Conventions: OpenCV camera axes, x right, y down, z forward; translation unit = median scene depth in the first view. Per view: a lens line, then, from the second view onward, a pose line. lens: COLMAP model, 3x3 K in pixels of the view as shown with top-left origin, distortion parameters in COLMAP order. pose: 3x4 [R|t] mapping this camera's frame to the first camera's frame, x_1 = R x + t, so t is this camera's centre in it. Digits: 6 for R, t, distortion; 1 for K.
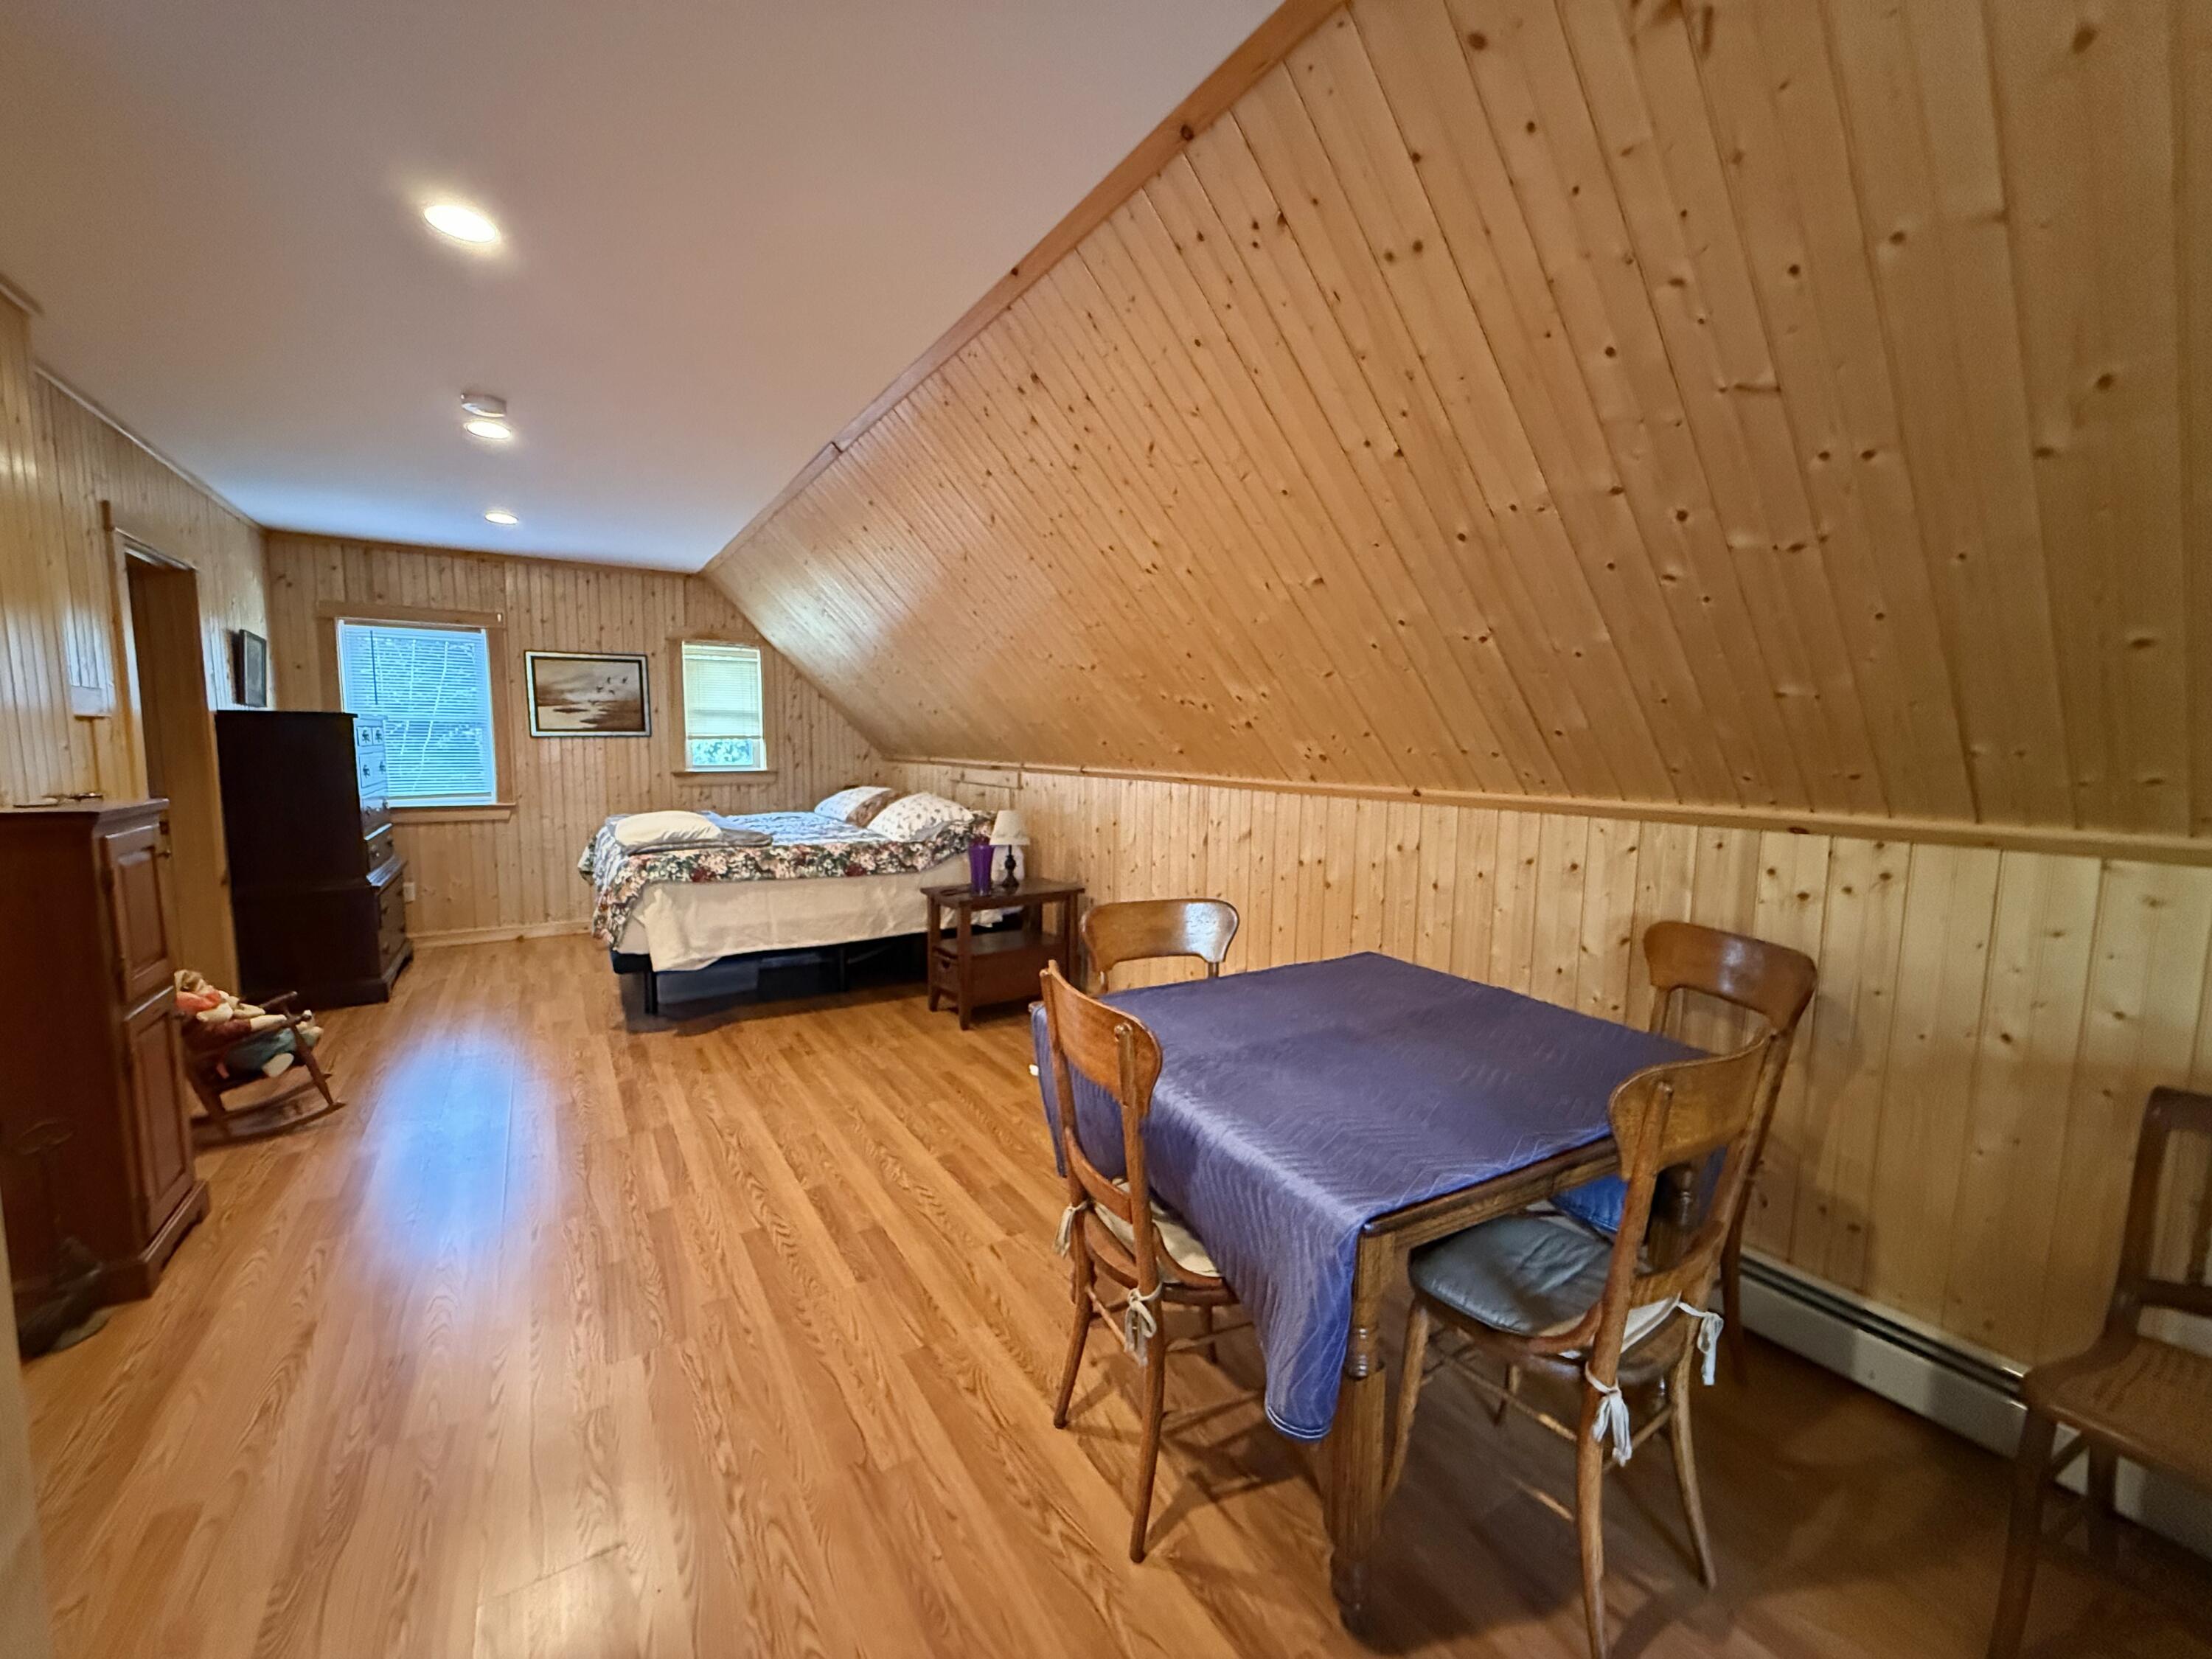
lens RADIAL K [[880.9, 0, 1100.6], [0, 880.9, 832.2], [0, 0, 1]] dist [-0.000439, 0.000315]
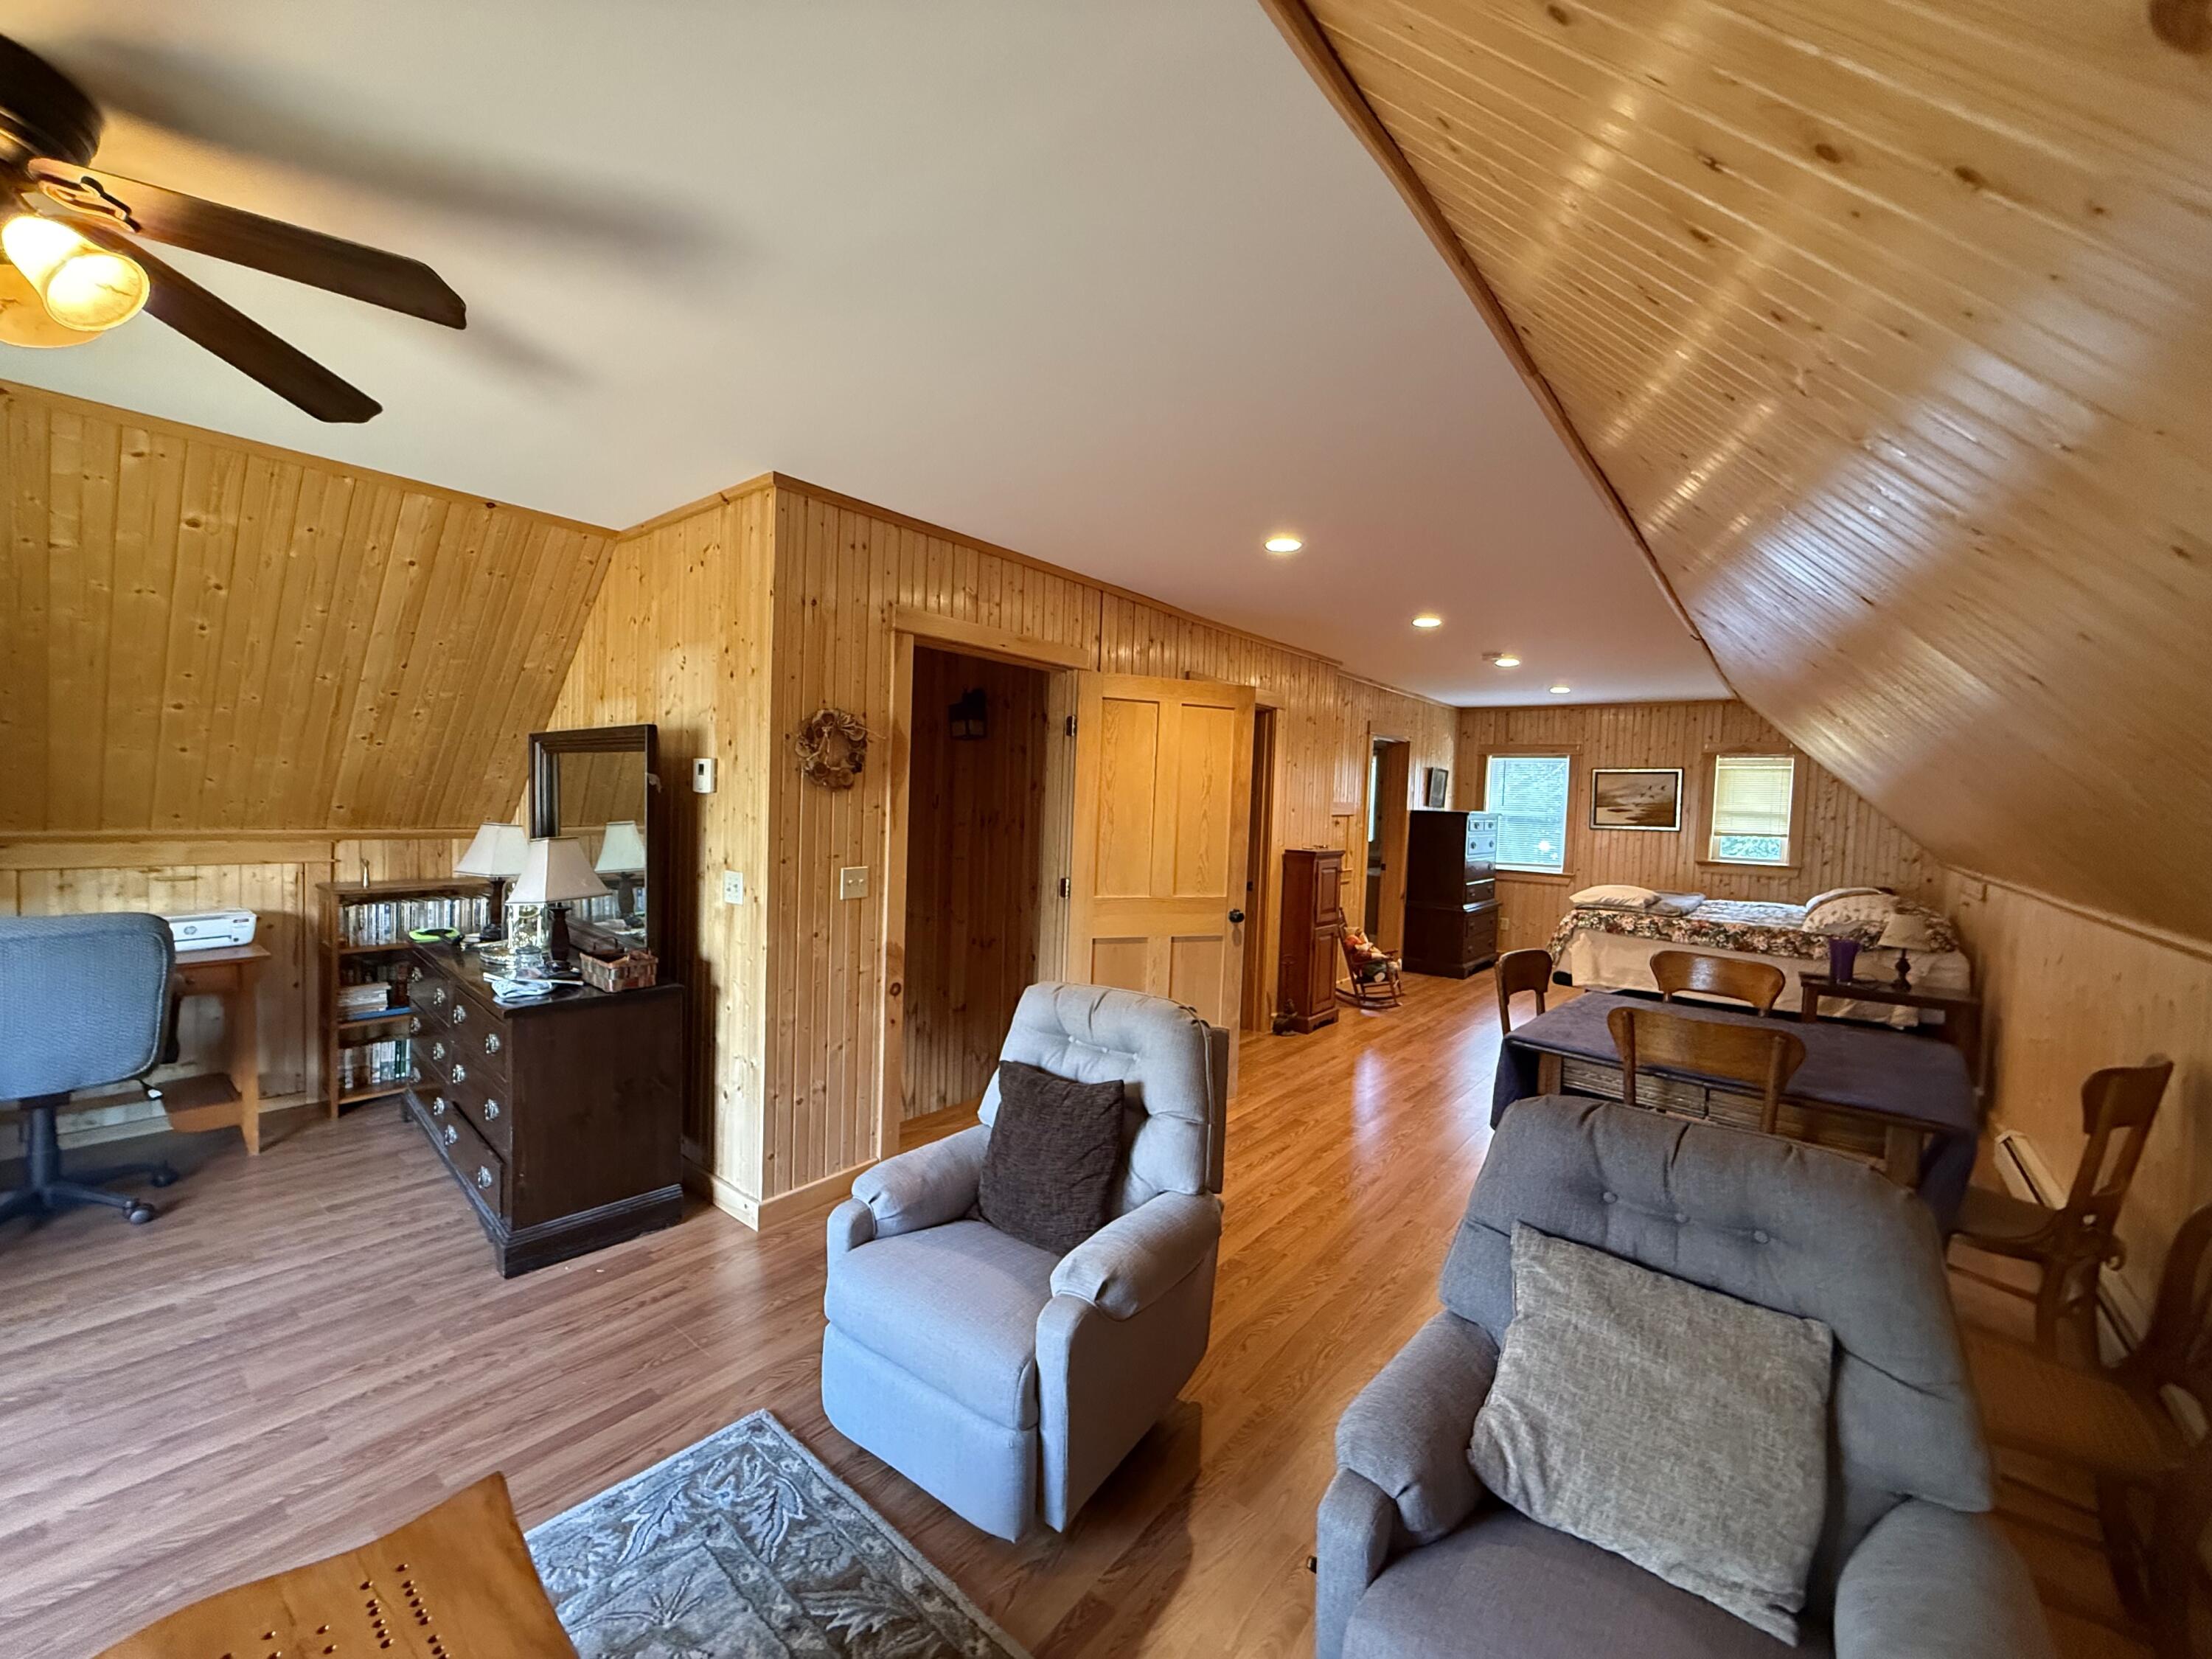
lens RADIAL K [[880.9, 0, 1100.6], [0, 880.9, 832.0], [0, 0, 1]] dist [-0.000439, 0.000315]
pose [[0.315444, 0.038526, -0.948162, 0.622004], [-0.130907, 0.991389, -0.003269, 0.006281], [0.939871, 0.125152, 0.317771, -0.260041]]
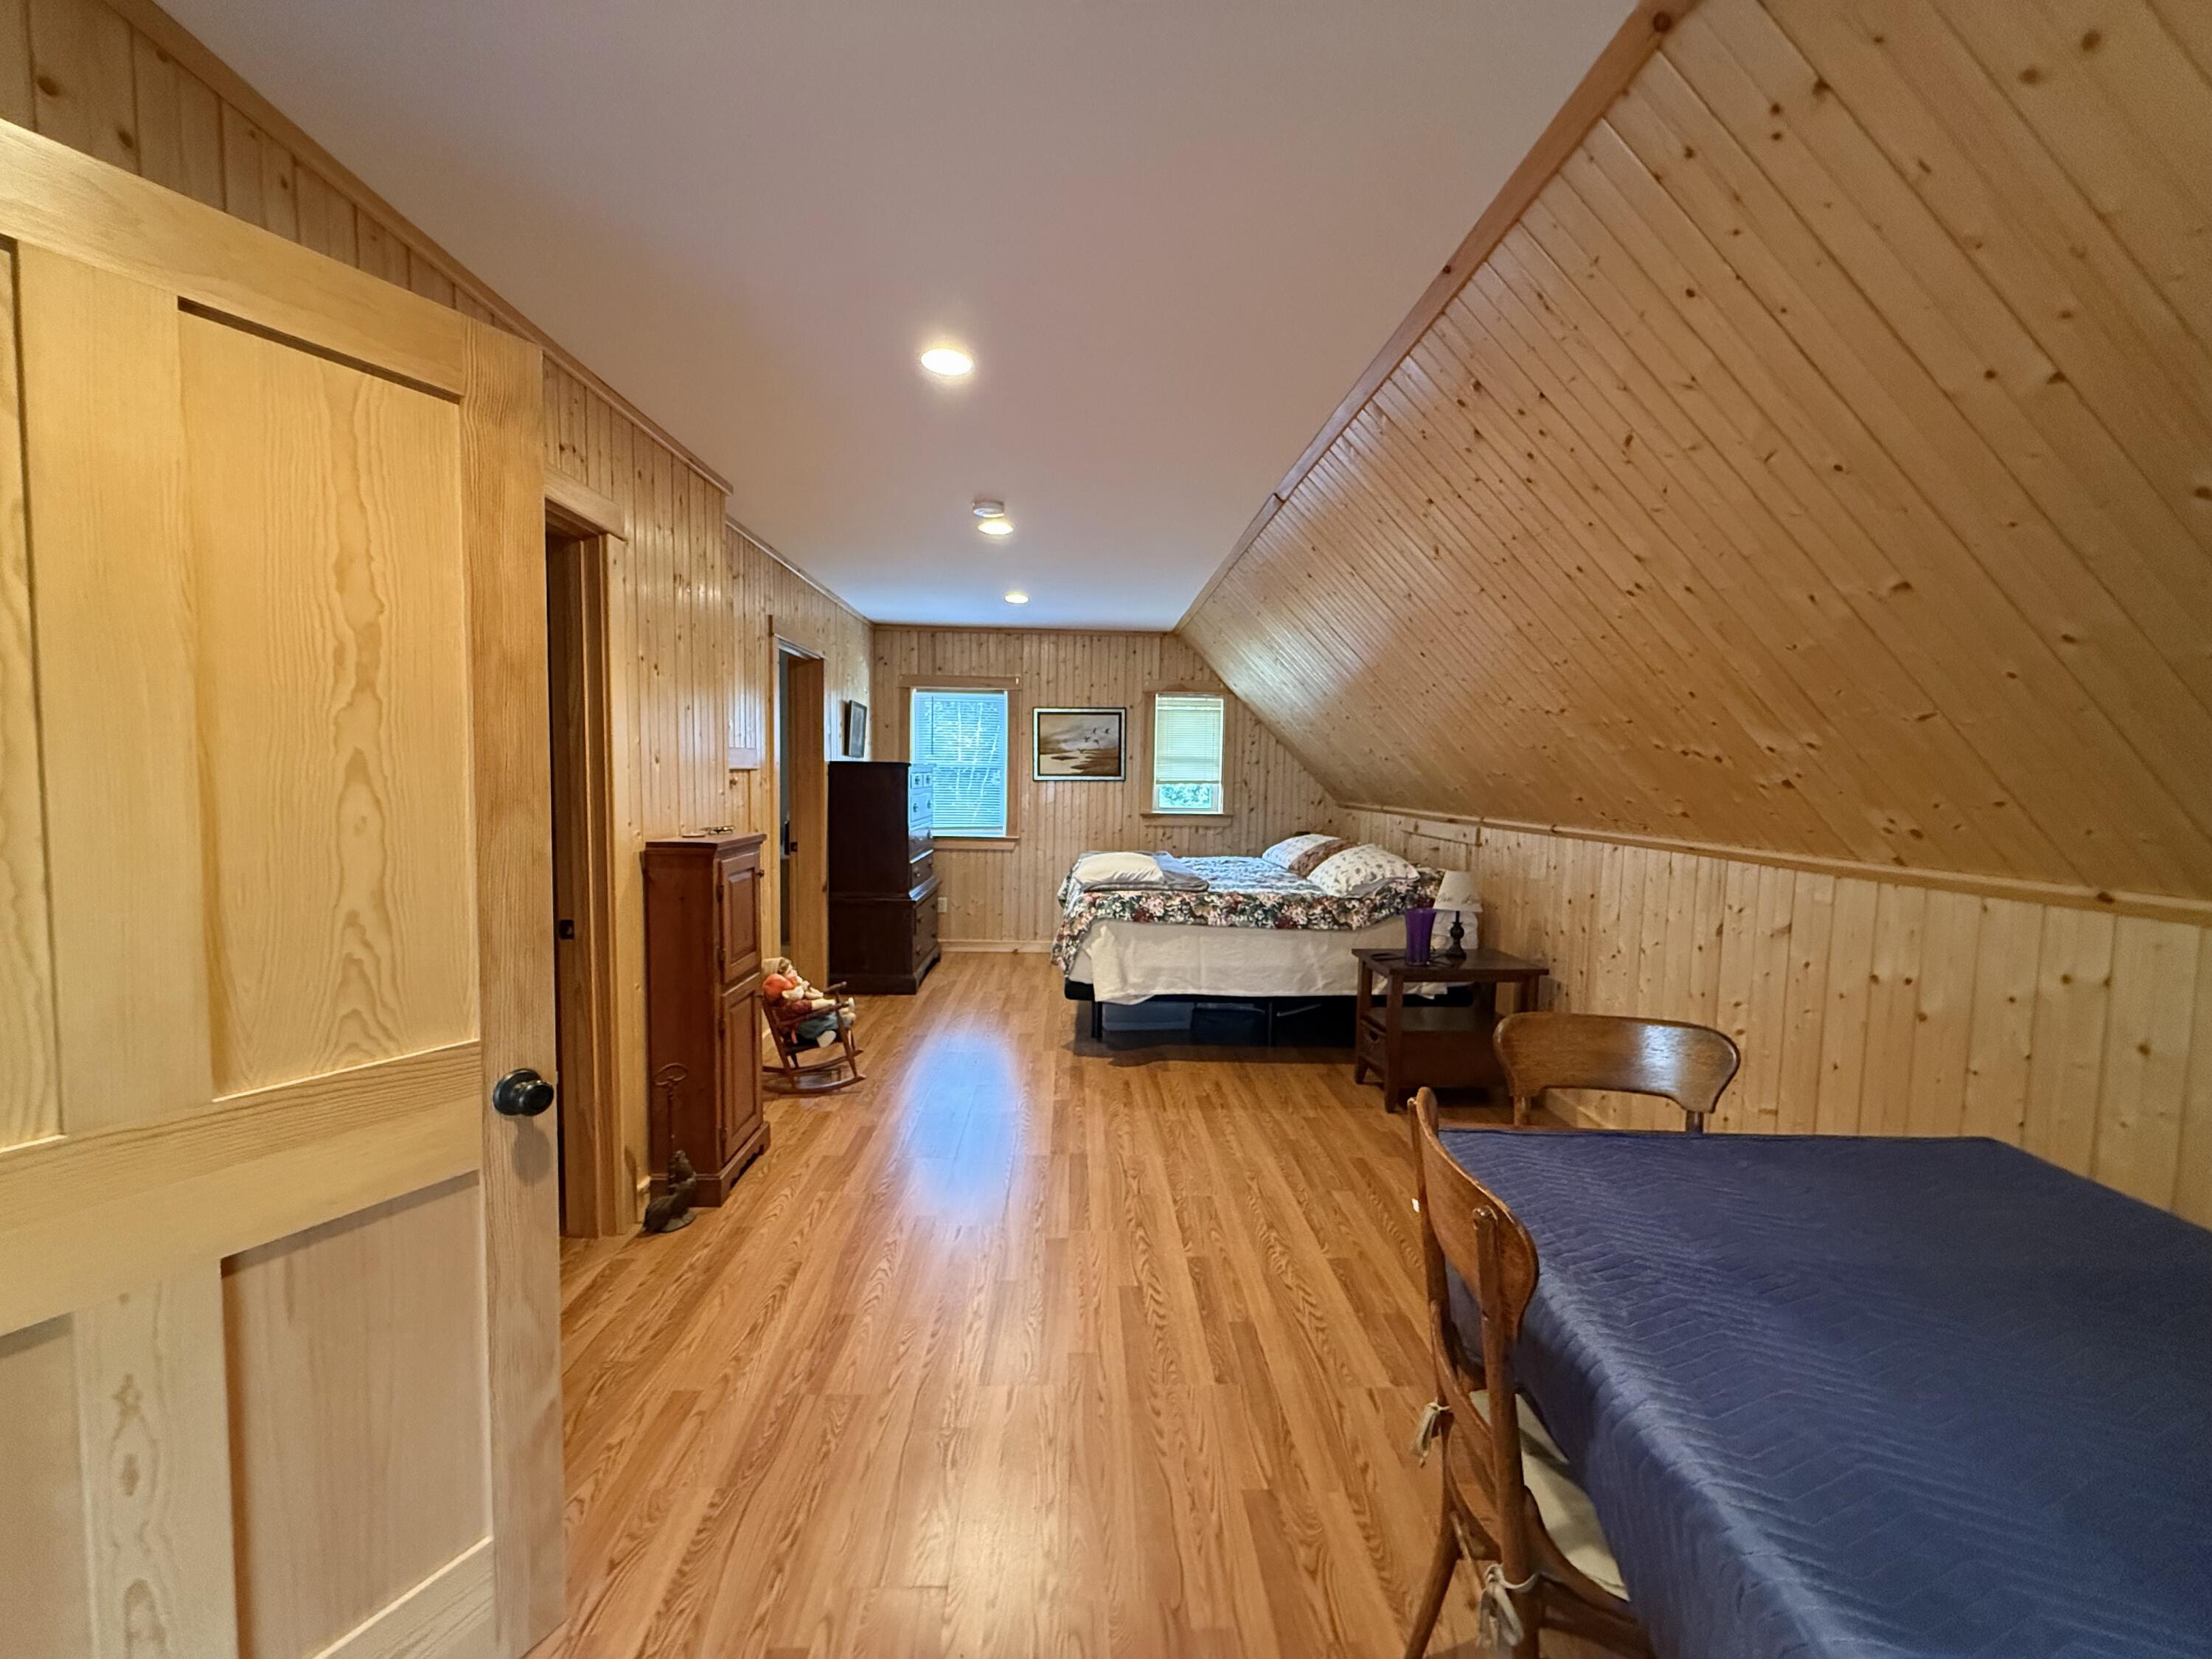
lens RADIAL K [[880.9, 0, 1100.8], [0, 880.9, 832.5], [0, 0, 1]] dist [-0.000439, 0.000315]
pose [[0.861611, 0.040299, -0.505967, 0.035481], [-0.062039, 0.997730, -0.026179, -0.019884], [0.503764, 0.053946, 0.862155, 0.055079]]
